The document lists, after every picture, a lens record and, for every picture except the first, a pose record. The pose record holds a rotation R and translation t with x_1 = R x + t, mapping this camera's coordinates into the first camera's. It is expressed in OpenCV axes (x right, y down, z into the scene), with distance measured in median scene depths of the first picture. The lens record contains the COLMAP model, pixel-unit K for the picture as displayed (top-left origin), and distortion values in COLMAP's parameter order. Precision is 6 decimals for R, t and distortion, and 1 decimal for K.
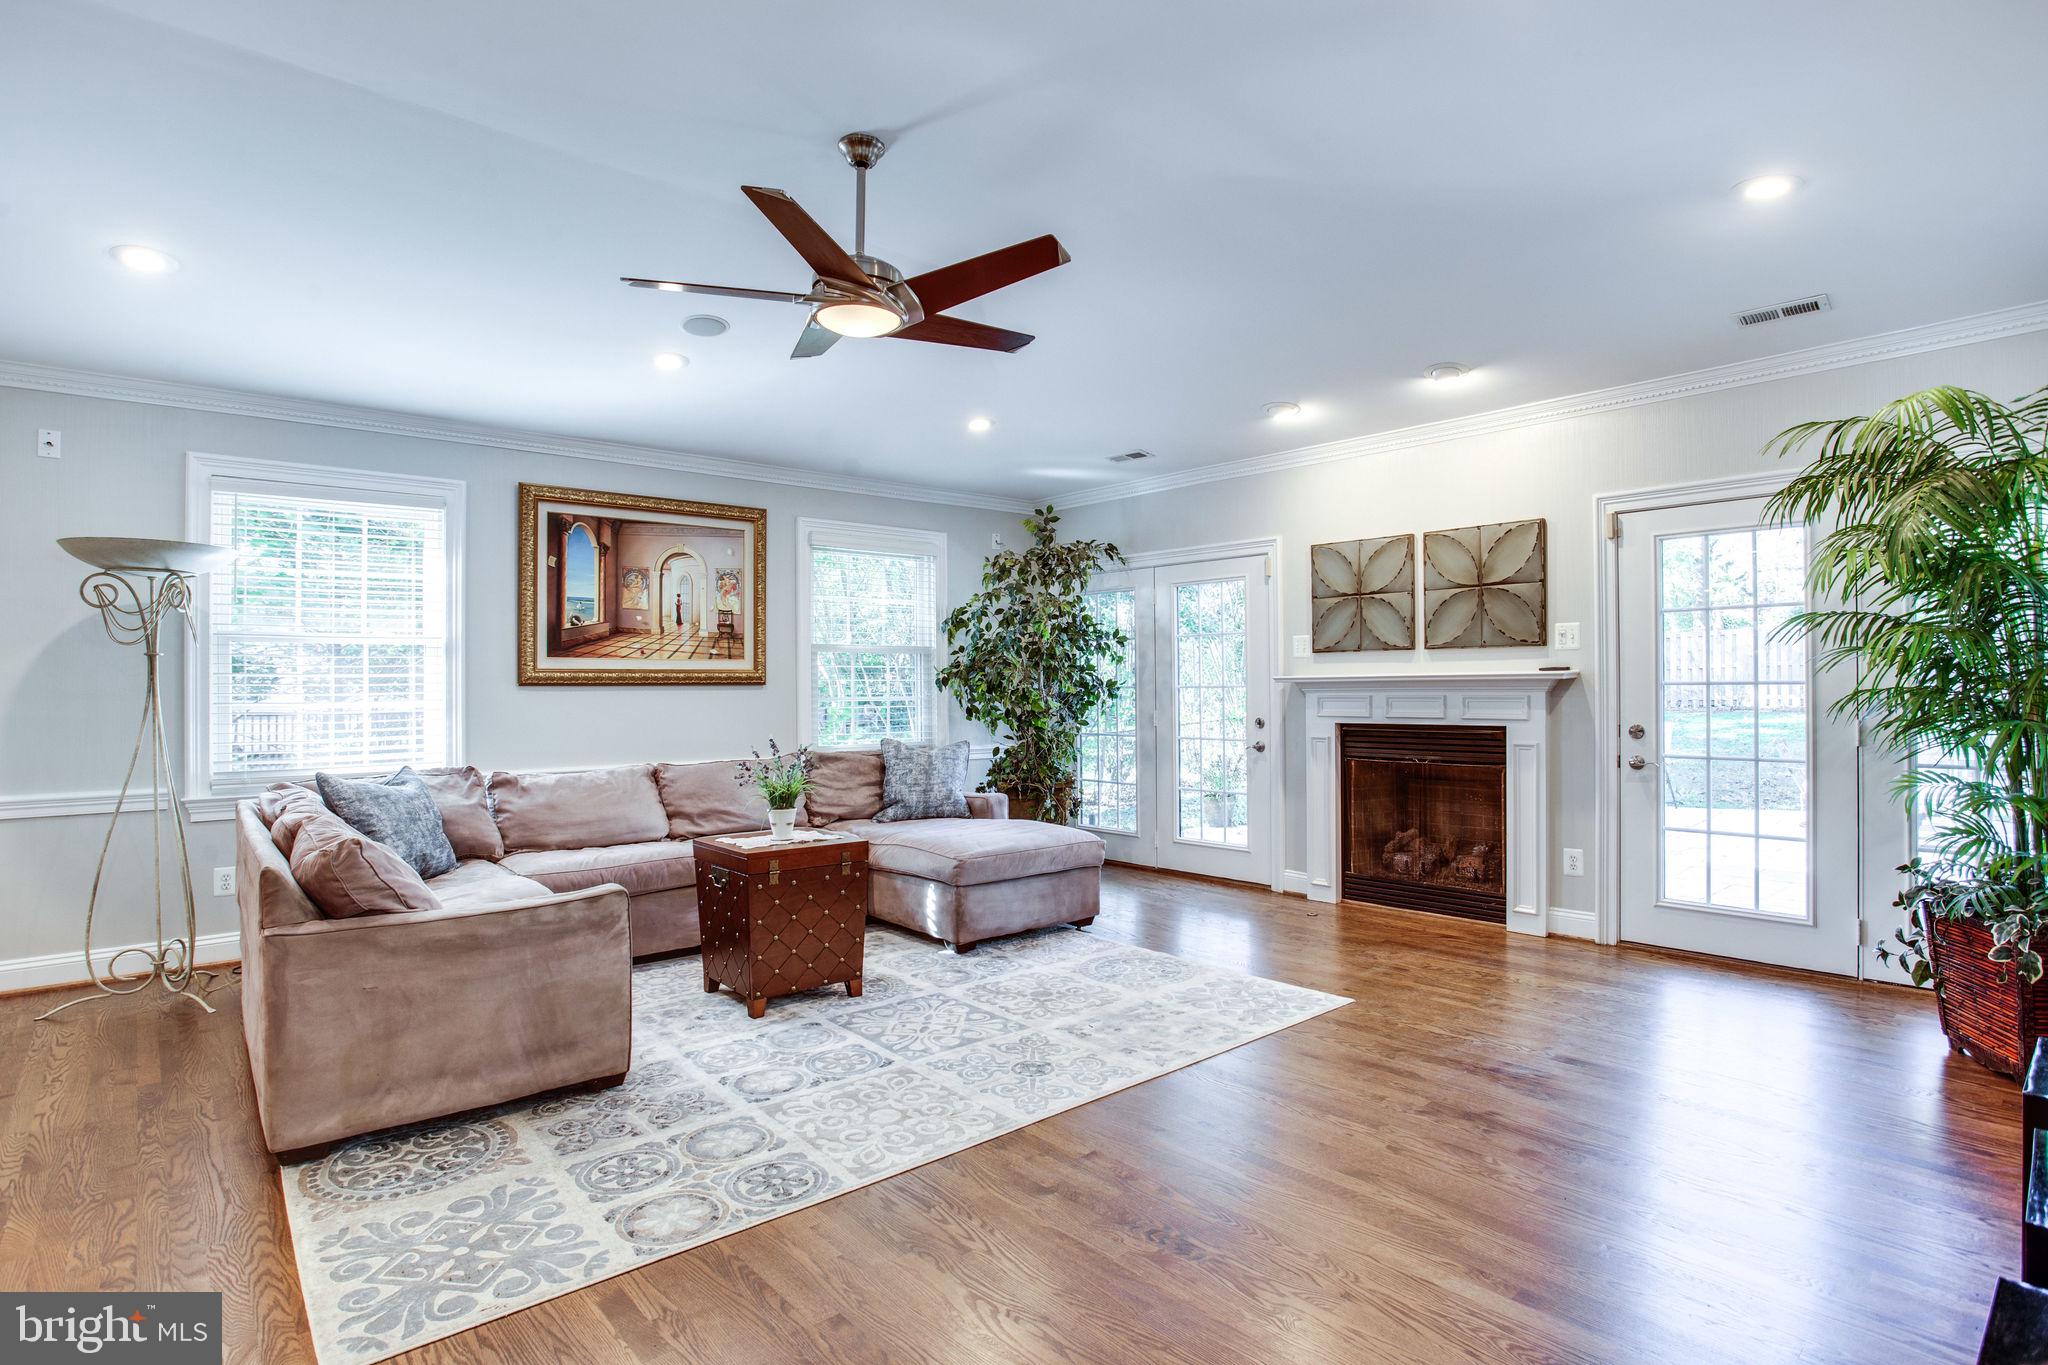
lens RADIAL K [[1040.6, 0, 1023.8], [0, 1040.6, 681.6], [0, 0, 1]] dist [-0.022703, -0.000167]
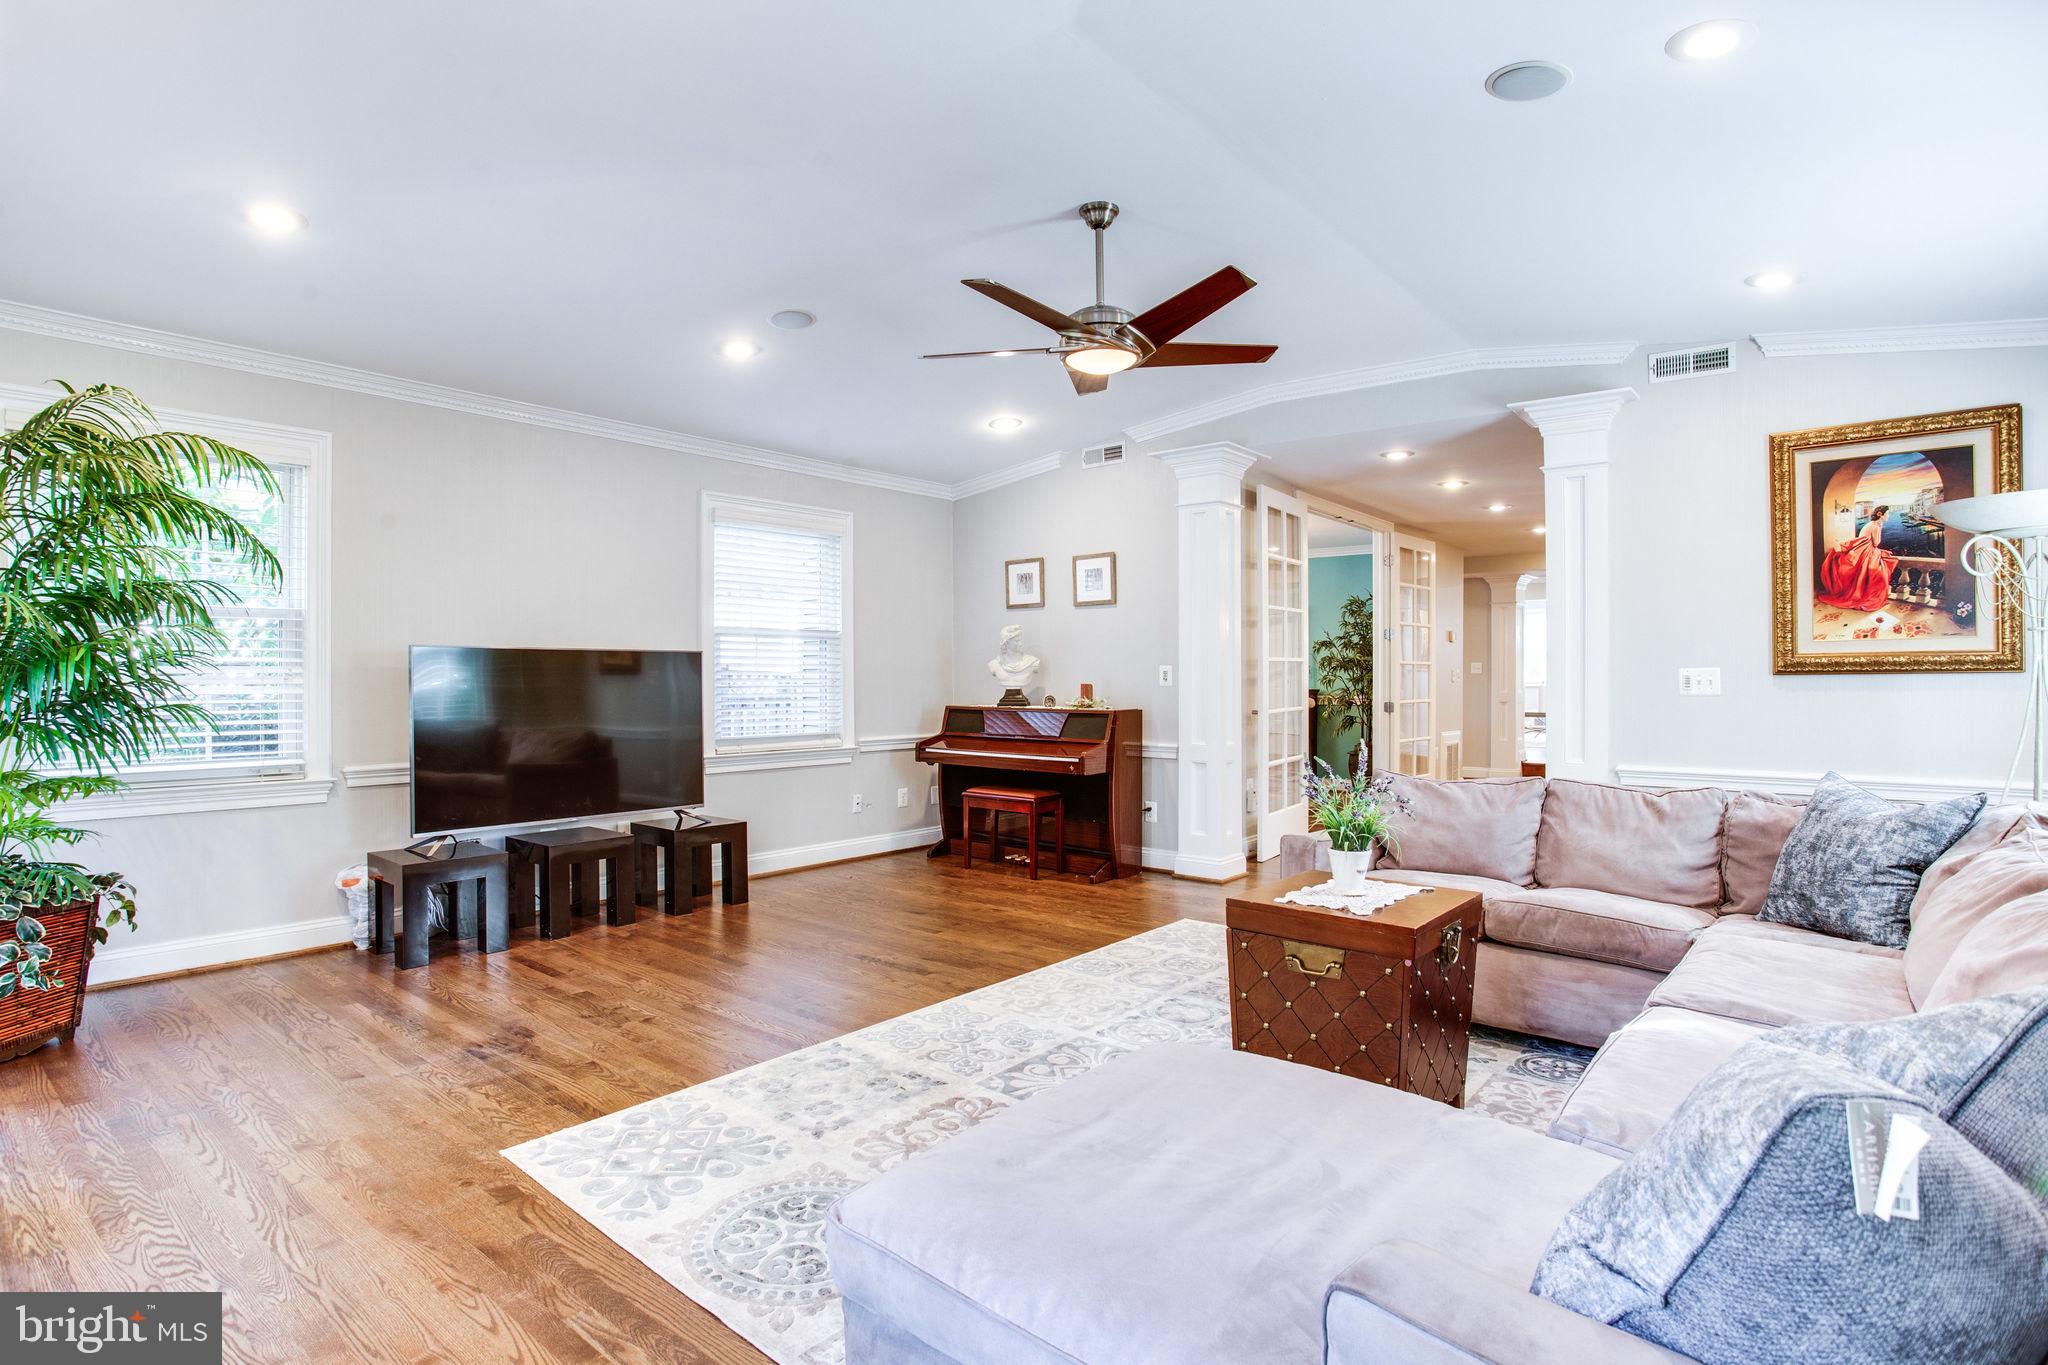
lens RADIAL K [[1040.6, 0, 1025.1], [0, 1040.6, 677.5], [0, 0, 1]] dist [-0.022703, -0.000167]
pose [[-0.986721, 0.004065, -0.162373, 0.140451], [0.003792, 0.999991, 0.001991, 0.006681], [0.162379, 0.001349, -0.986727, 2.500190]]
